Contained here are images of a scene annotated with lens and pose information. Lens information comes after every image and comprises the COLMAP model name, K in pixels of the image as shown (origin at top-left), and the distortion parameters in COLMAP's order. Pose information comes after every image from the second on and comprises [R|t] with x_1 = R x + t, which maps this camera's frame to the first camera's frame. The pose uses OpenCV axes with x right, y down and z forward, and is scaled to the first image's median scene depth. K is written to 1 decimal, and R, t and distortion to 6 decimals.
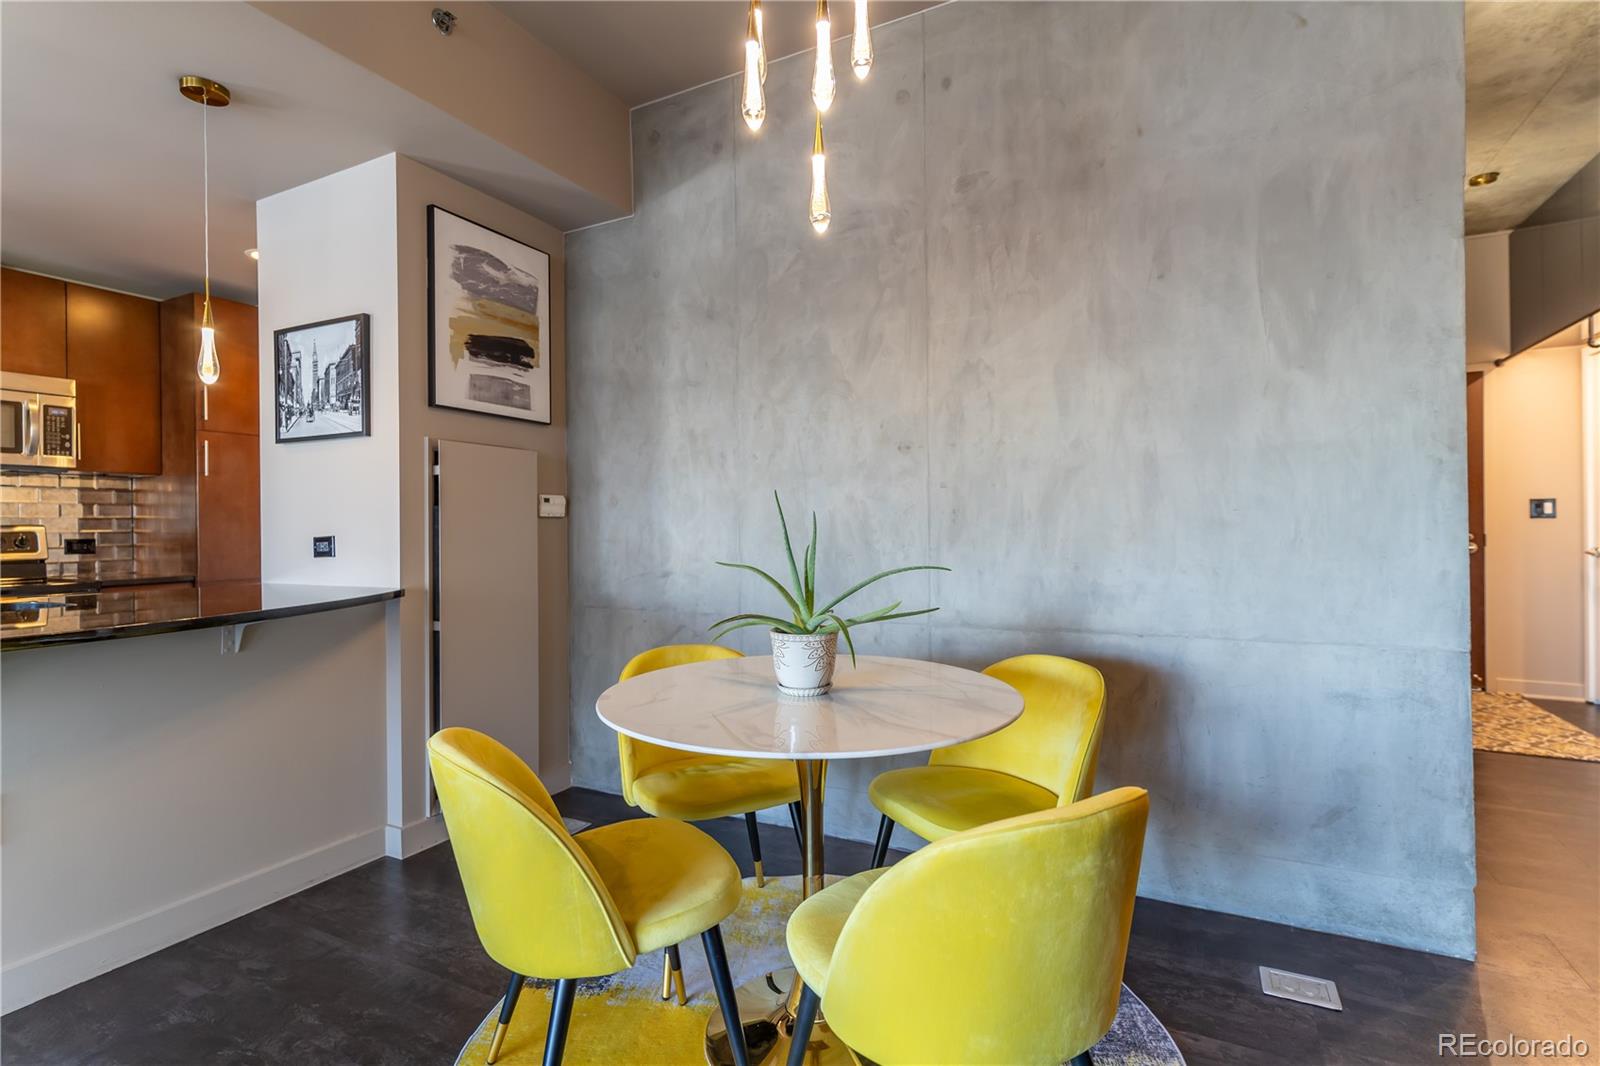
lens RADIAL K [[764.7, 0, 789.8], [0, 764.7, 531.3], [0, 0, 1]] dist [0.001356, 0.000830]
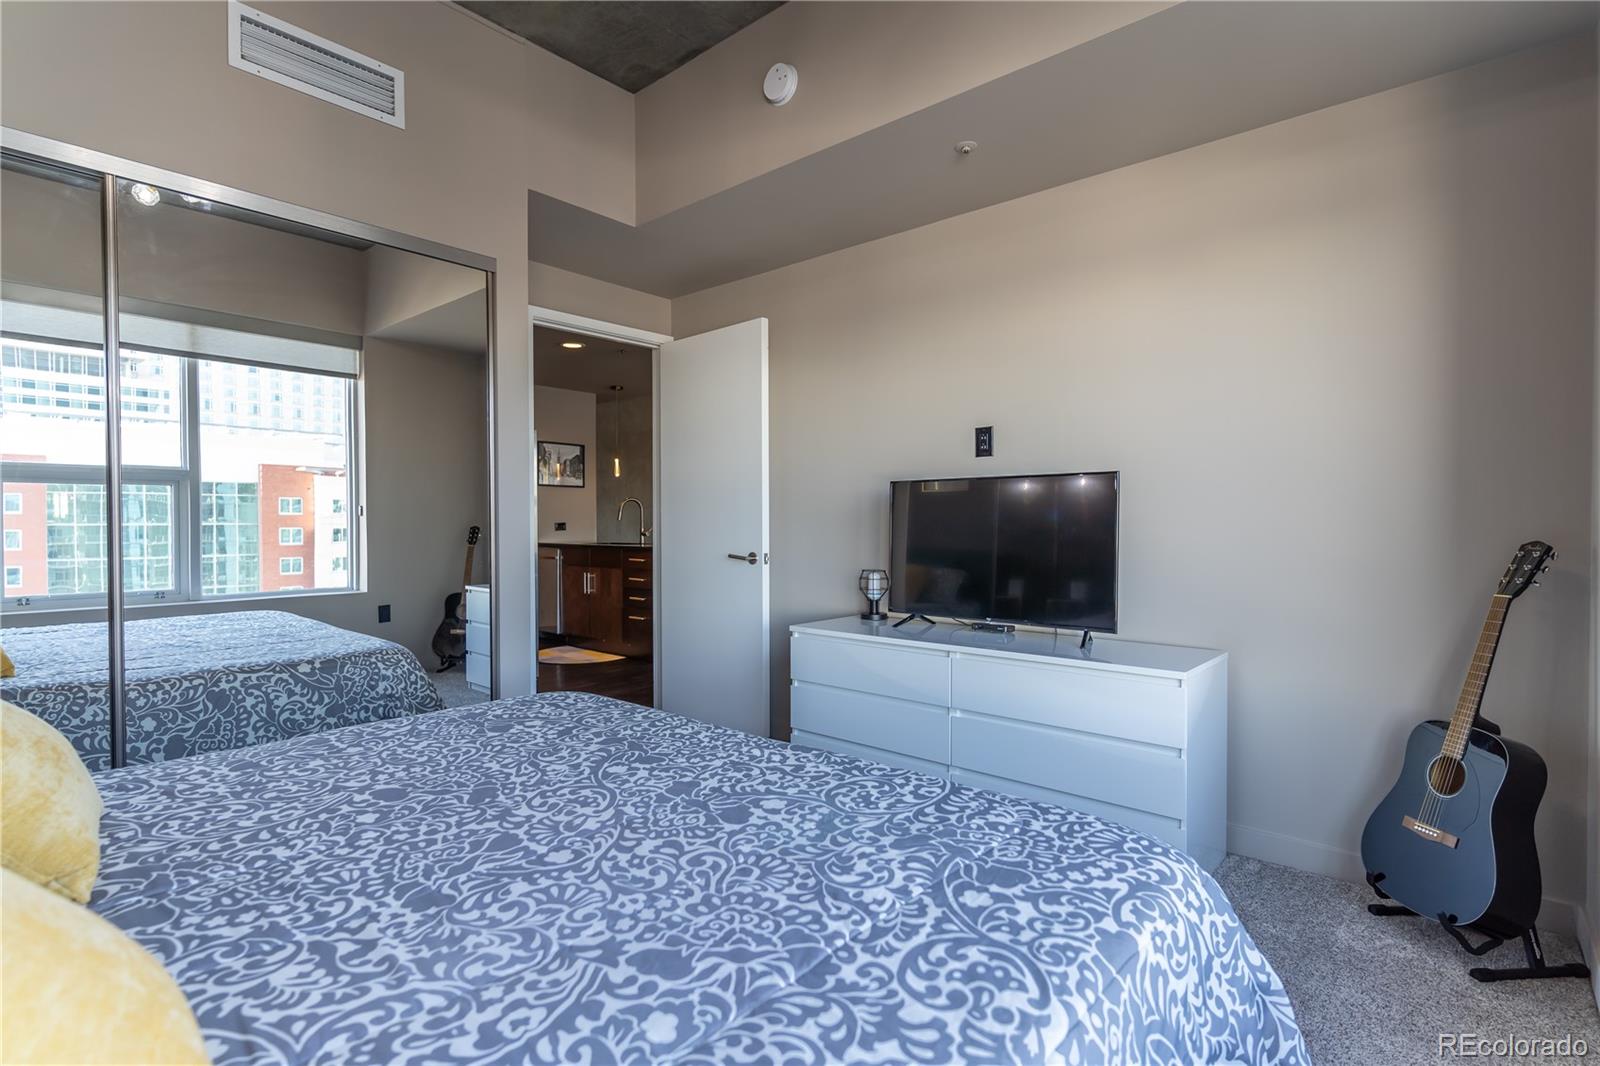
lens RADIAL K [[764.7, 0, 789.8], [0, 764.7, 531.3], [0, 0, 1]] dist [0.001356, 0.000830]
pose [[0.237419, -0.004062, 0.971399, -3.053064], [0.003885, 0.999987, 0.003232, 0.031695], [-0.971400, 0.003007, 0.237432, -0.419031]]
